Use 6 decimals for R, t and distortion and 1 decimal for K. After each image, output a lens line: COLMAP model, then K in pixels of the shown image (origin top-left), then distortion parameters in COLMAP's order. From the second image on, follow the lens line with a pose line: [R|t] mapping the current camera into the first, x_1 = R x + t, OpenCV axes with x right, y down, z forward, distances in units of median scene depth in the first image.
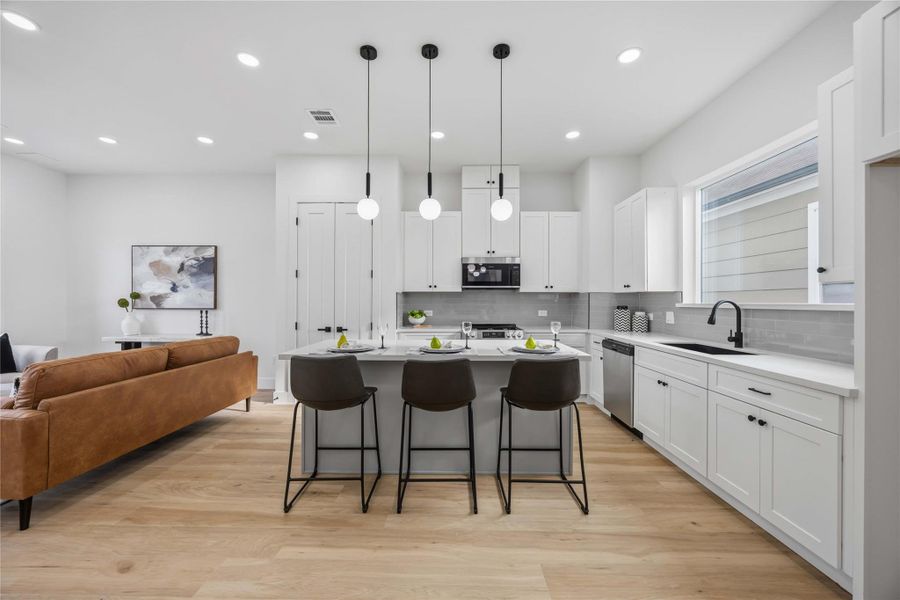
lens RADIAL K [[344.1, 0, 449.6], [0, 344.1, 300.7], [0, 0, 1]] dist [-0.002262, 0.000317]
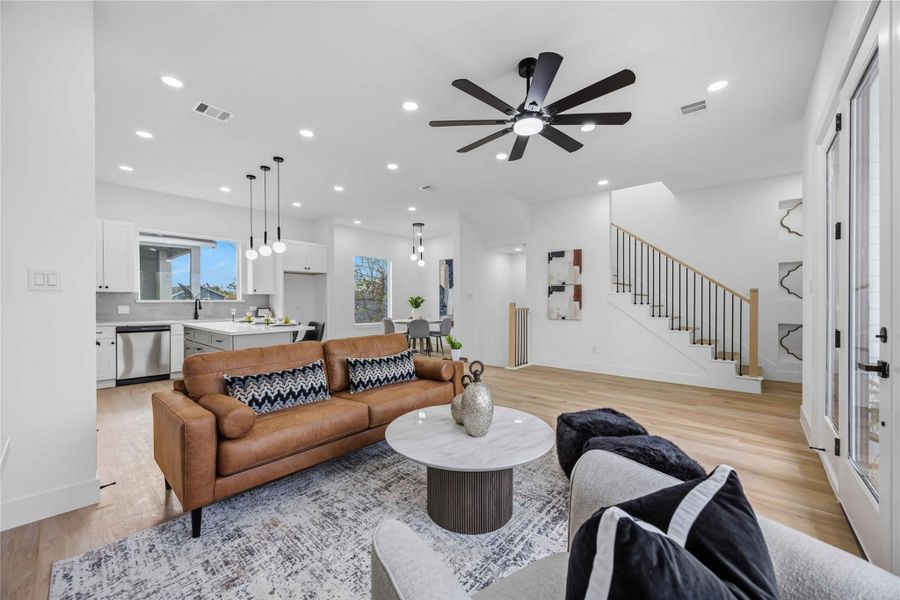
lens RADIAL K [[344.1, 0, 448.6], [0, 344.1, 305.7], [0, 0, 1]] dist [-0.002262, 0.000317]
pose [[-0.760991, -0.009596, 0.648691, -1.206794], [-0.001625, 0.999916, 0.012885, 0.008704], [-0.648760, 0.008751, -0.760943, 1.039080]]
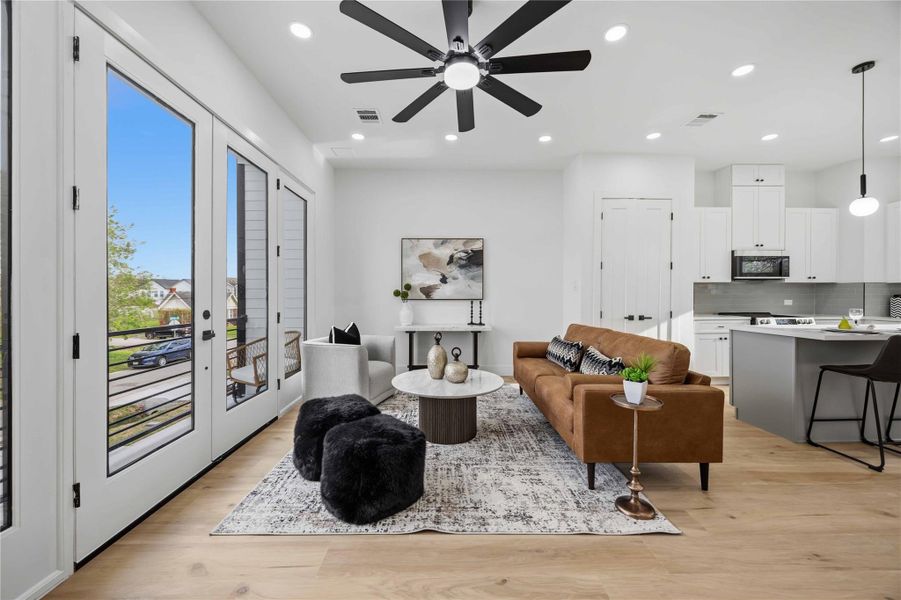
lens RADIAL K [[344.5, 0, 448.9], [0, 344.5, 296.7], [0, 0, 1]] dist [-0.002262, 0.000317]
pose [[0.999434, -0.003035, 0.033513, -0.942245], [0.002828, 0.999977, 0.006219, 0.009758], [-0.033531, -0.006120, 0.999419, -0.044728]]
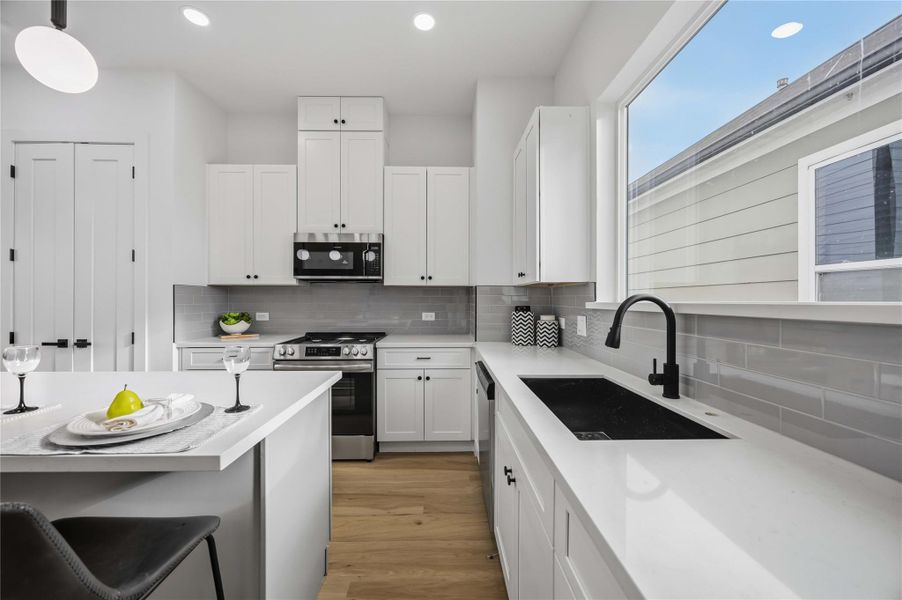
lens RADIAL K [[344.9, 0, 449.8], [0, 344.9, 299.9], [0, 0, 1]] dist [-0.002262, 0.000317]
pose [[0.999482, 0.000095, 0.032195, 0.332151], [-0.000098, 1.000000, 0.000104, 0.003215], [-0.032195, -0.000107, 0.999482, 0.342894]]
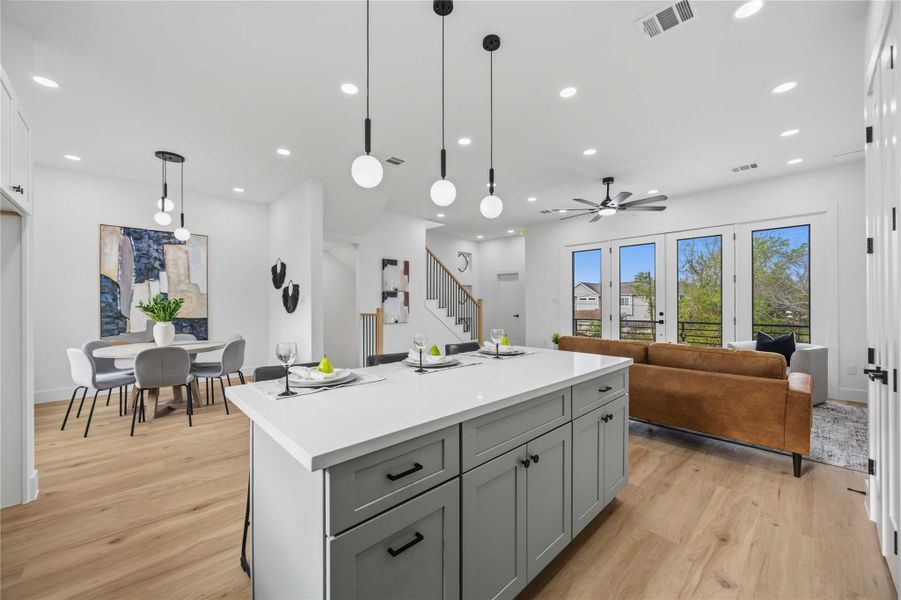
lens RADIAL K [[344.5, 0, 448.4], [0, 344.5, 304.1], [0, 0, 1]] dist [-0.002262, 0.000317]
pose [[-0.719394, -0.000522, -0.694602, 0.295755], [0.001368, 0.999997, -0.002169, 0.002544], [0.694600, -0.002510, -0.719391, 0.927983]]
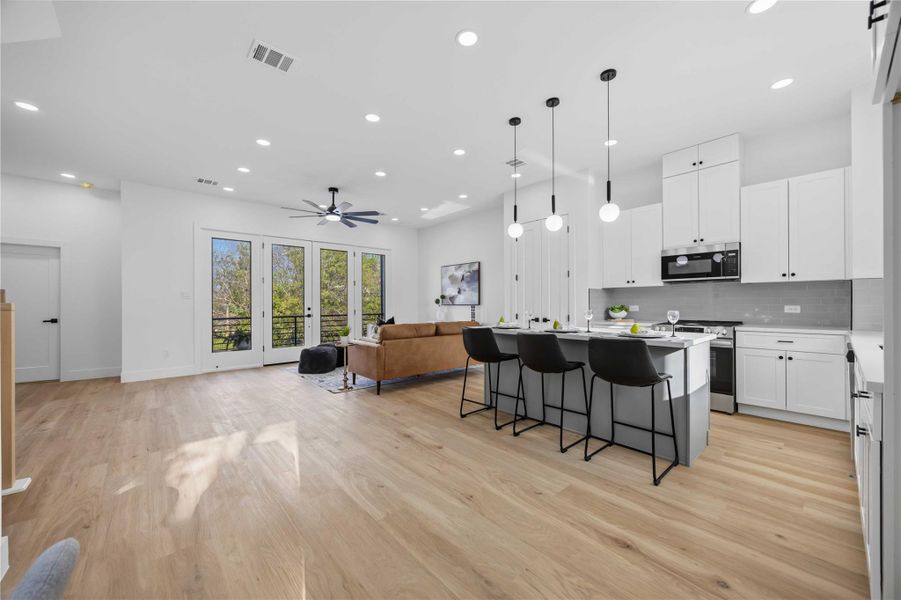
lens RADIAL K [[344.5, 0, 448.7], [0, 344.5, 303.4], [0, 0, 1]] dist [-0.002262, 0.000317]
pose [[0.673475, -0.005762, -0.739188, 0.367054], [0.007600, 0.999971, -0.000871, 0.021021], [0.739171, -0.005031, 0.673499, -0.100837]]
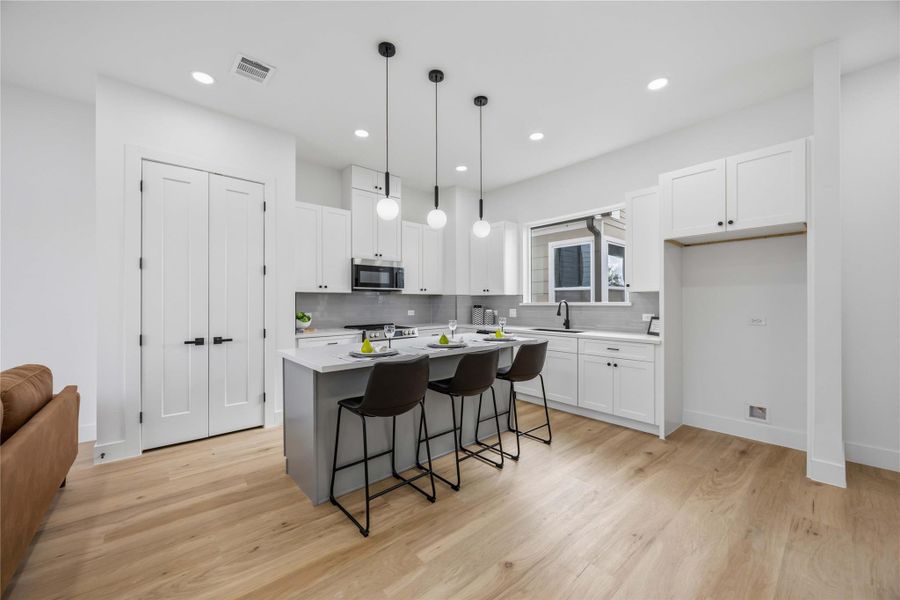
lens RADIAL K [[344.1, 0, 451.1], [0, 344.1, 302.9], [0, 0, 1]] dist [-0.002262, 0.000317]
pose [[0.741962, -0.006648, 0.670409, -0.441617], [0.004749, 0.999978, 0.004661, -0.000918], [-0.670425, -0.000274, 0.741977, 0.086486]]
